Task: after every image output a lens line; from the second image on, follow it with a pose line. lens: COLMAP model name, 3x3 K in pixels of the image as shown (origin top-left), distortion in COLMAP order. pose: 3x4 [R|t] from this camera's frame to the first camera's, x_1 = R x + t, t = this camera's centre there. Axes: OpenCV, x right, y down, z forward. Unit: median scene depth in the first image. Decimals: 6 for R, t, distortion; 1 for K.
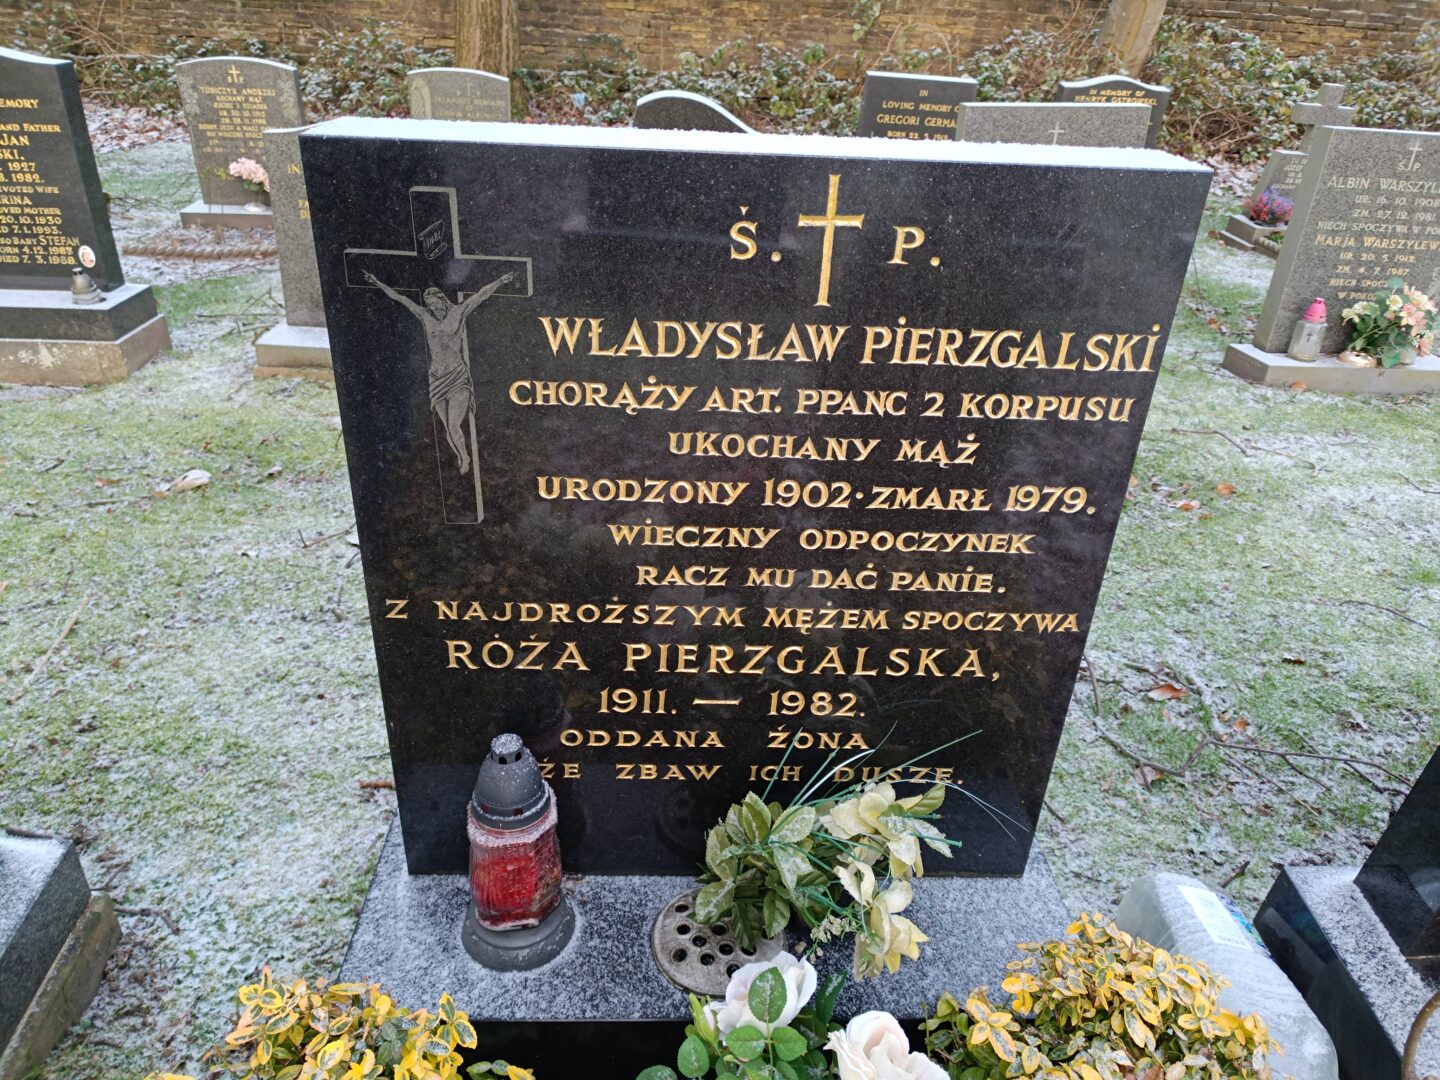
lens RADIAL K [[991.3, 0, 716.6], [0, 991.3, 535.2], [0, 0, 1]] dist [0.013880, -0.018390]
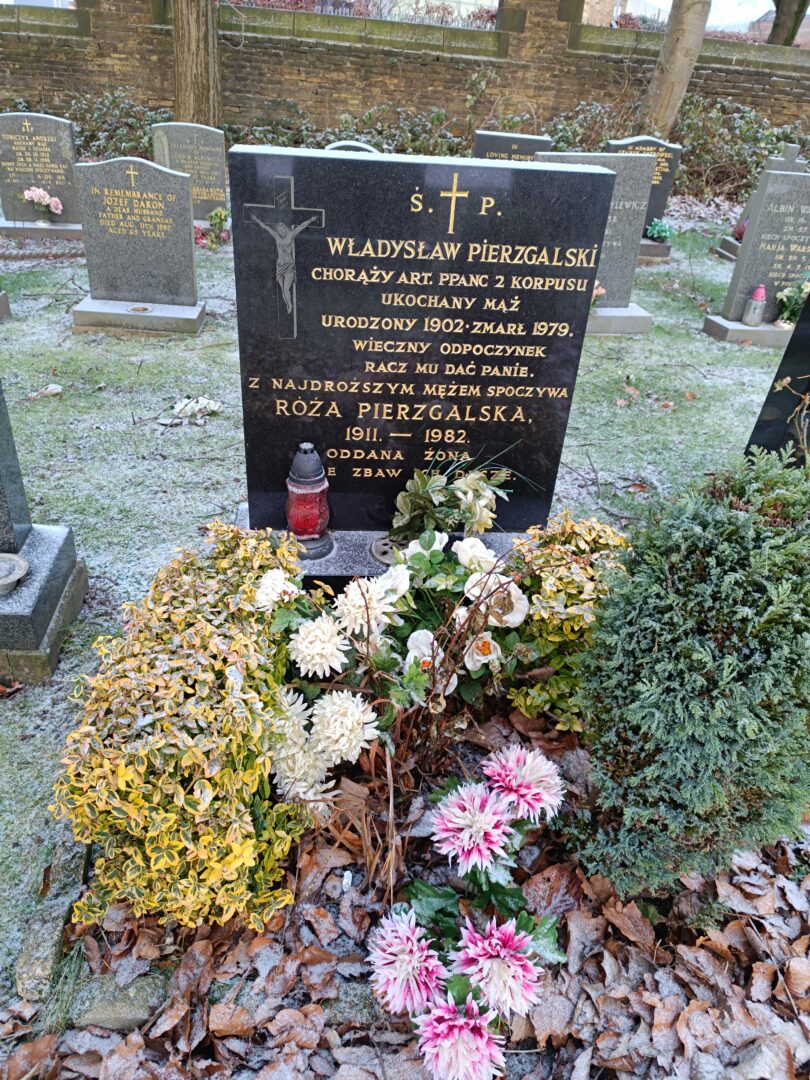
lens RADIAL K [[743.5, 0, 402.3], [0, 743.5, 544.6], [0, 0, 1]] dist [0.013880, -0.018390]
pose [[0.998730, -0.010774, 0.049227, -0.058136], [0.007248, 0.997432, 0.071251, 0.216719], [-0.049868, -0.070804, 0.996243, -0.453367]]
